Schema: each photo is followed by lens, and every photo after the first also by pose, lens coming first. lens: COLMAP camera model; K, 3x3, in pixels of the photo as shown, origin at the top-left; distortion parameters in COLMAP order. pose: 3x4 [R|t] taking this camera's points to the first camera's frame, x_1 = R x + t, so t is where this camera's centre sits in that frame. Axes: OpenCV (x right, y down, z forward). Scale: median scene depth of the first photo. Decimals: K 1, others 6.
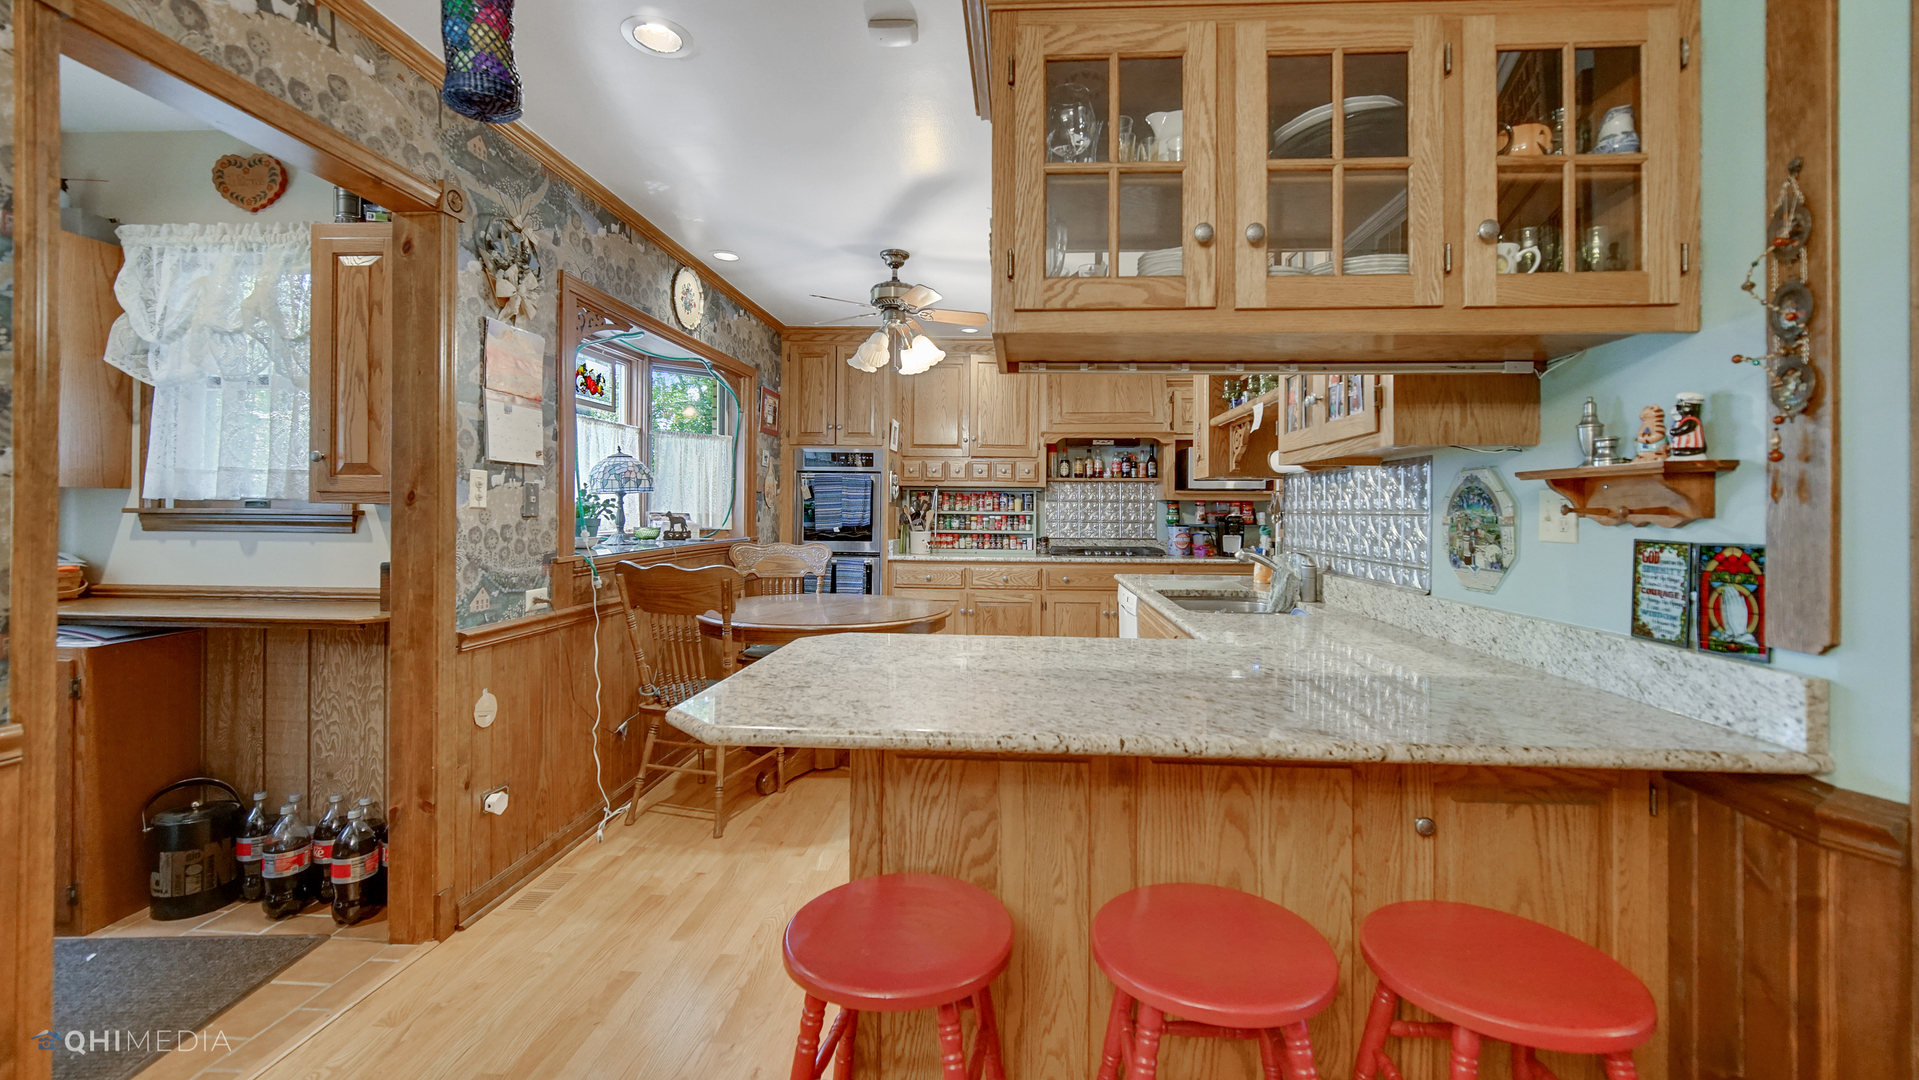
lens RADIAL K [[783.0, 0, 964.8], [0, 783.0, 522.9], [0, 0, 1]] dist [-0.002120, -0.000442]
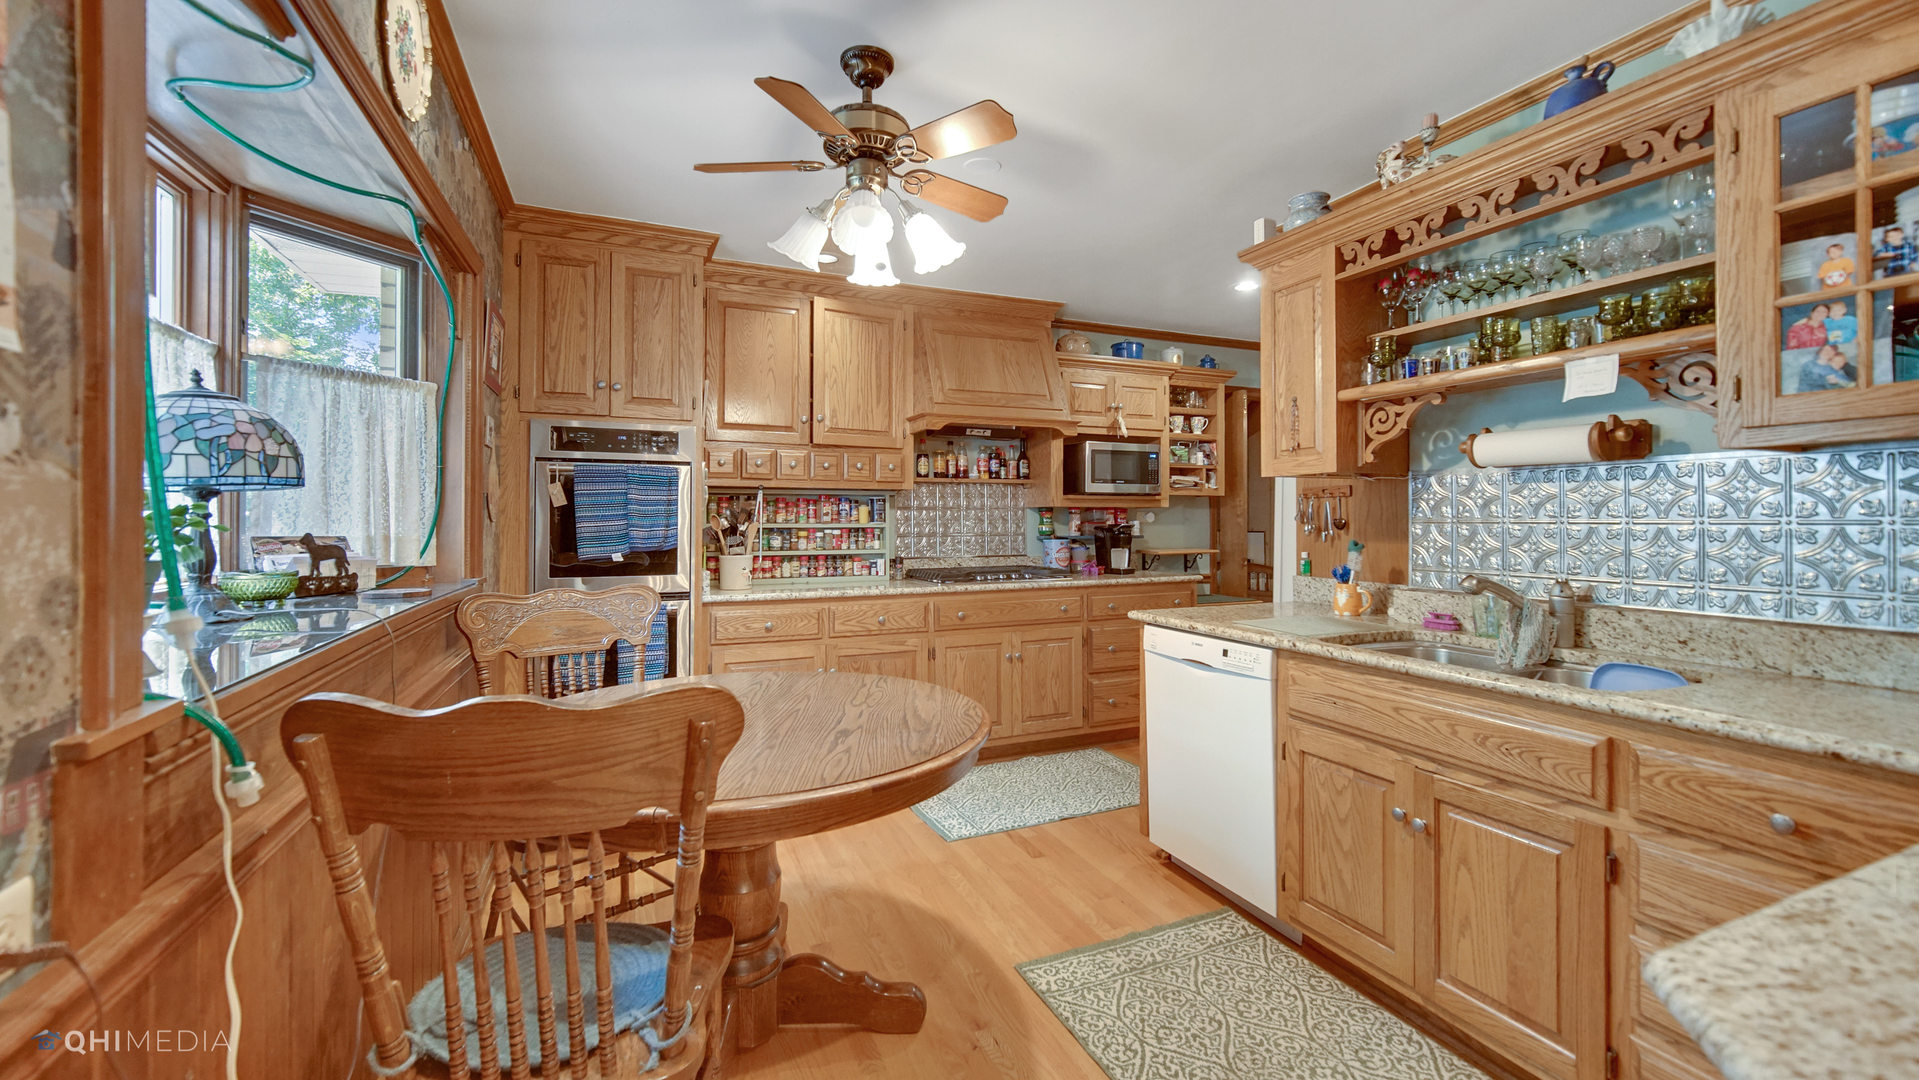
lens RADIAL K [[783.0, 0, 962.7], [0, 783.0, 521.6], [0, 0, 1]] dist [-0.002120, -0.000442]
pose [[0.886257, -0.010752, 0.463069, -0.194522], [0.016379, 0.999833, -0.008132, -0.008979], [-0.462904, 0.014791, 0.886285, 0.327166]]
